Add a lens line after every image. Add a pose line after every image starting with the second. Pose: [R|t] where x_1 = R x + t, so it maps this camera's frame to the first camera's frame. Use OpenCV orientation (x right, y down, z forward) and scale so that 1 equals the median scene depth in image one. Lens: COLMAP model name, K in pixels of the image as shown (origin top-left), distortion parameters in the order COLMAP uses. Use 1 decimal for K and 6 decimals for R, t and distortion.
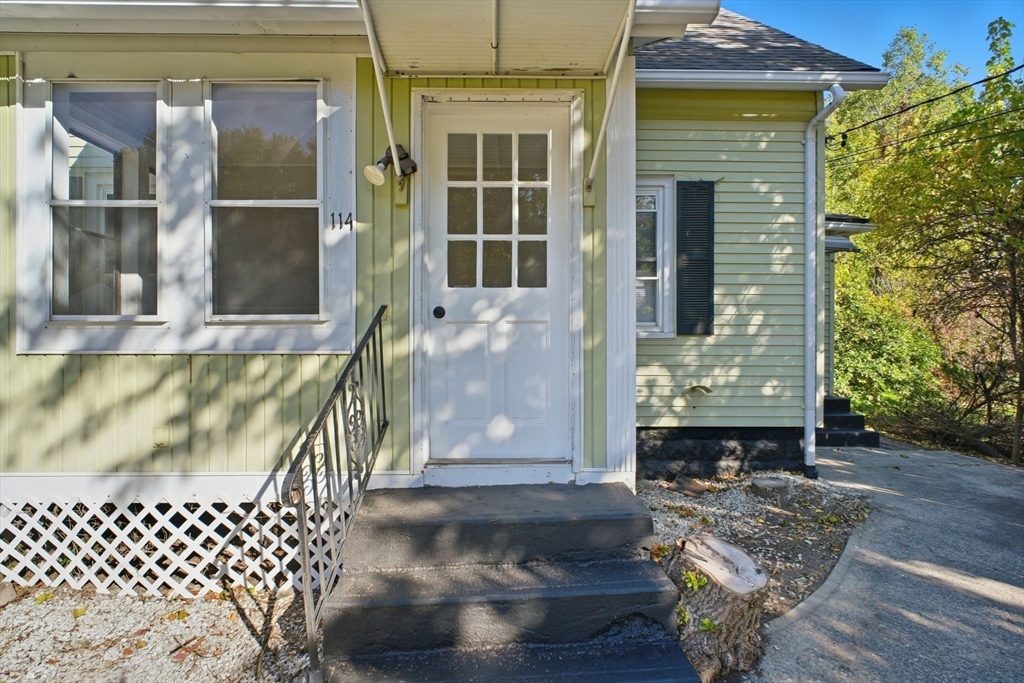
lens RADIAL K [[471.6, 0, 509.2], [0, 471.6, 343.5], [0, 0, 1]] dist [0.000085, 0.000063]
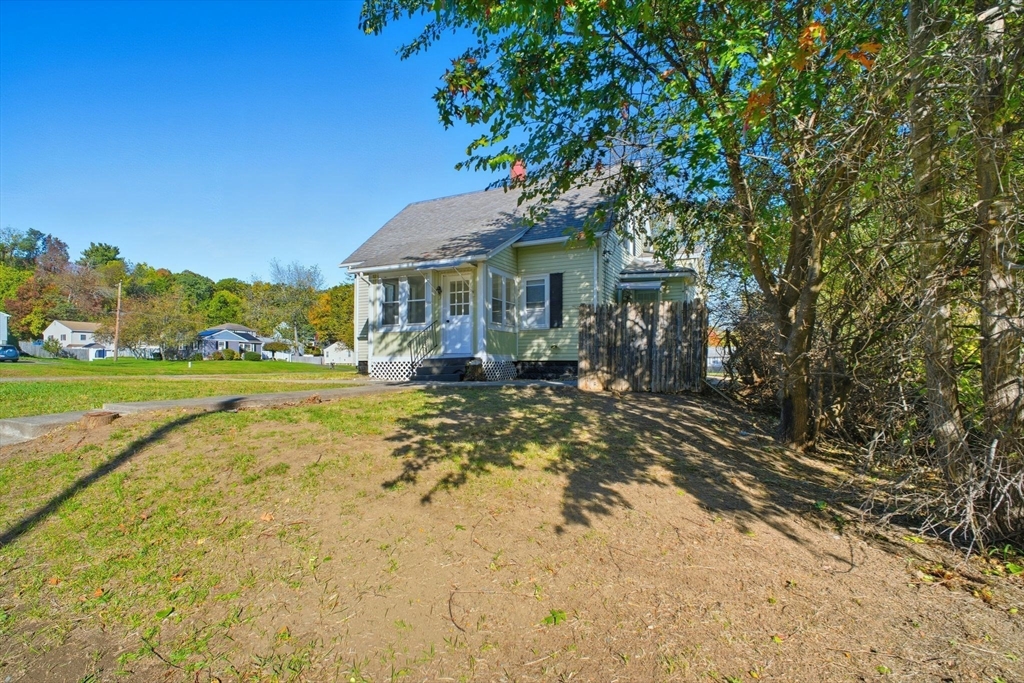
lens RADIAL K [[493.8, 0, 512.0], [0, 493.8, 341.5], [0, 0, 1]] dist [-0.001887, -0.000174]
pose [[0.907891, -0.024547, -0.418487, 2.403408], [0.000376, 0.998331, -0.057742, 0.403437], [0.419206, 0.052266, 0.906385, -3.045172]]
